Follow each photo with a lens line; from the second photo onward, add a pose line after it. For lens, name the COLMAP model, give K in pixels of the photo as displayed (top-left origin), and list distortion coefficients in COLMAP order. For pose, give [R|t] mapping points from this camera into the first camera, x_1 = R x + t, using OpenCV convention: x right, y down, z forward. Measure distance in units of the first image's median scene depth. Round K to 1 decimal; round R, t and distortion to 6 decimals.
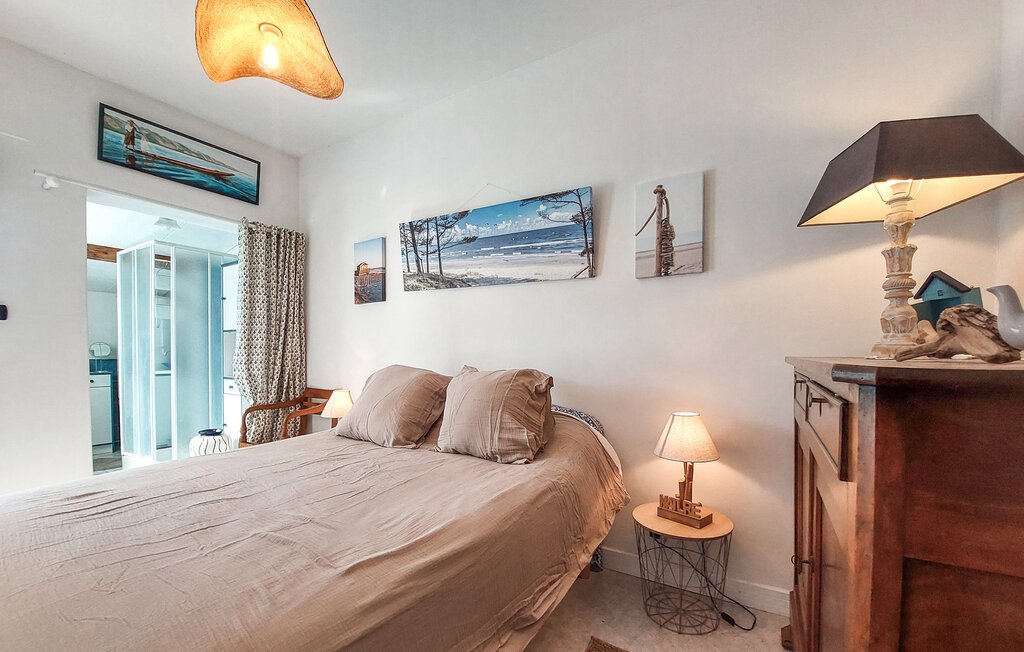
lens RADIAL K [[410.8, 0, 513.4], [0, 410.8, 355.4], [0, 0, 1]] dist [-0.000240, -0.000026]
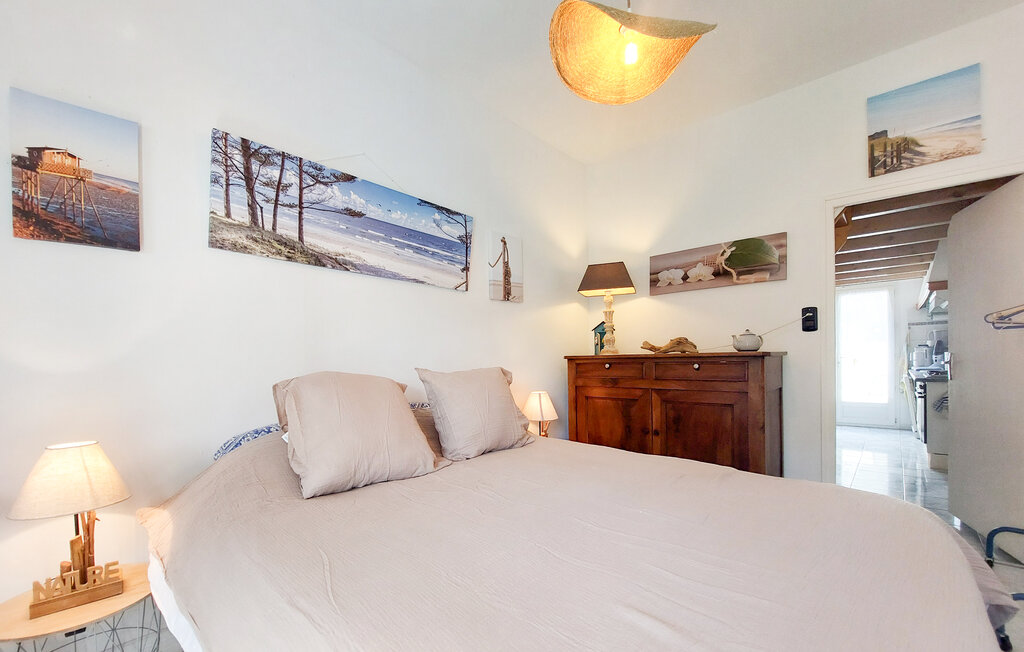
lens RADIAL K [[440.9, 0, 512.6], [0, 440.9, 365.0], [0, 0, 1]] dist [-0.001149, -0.000331]
pose [[0.179020, -0.014185, 0.983743, -0.877287], [0.025006, 0.999639, 0.009863, 0.013159], [-0.983528, 0.022834, 0.179310, 0.534334]]
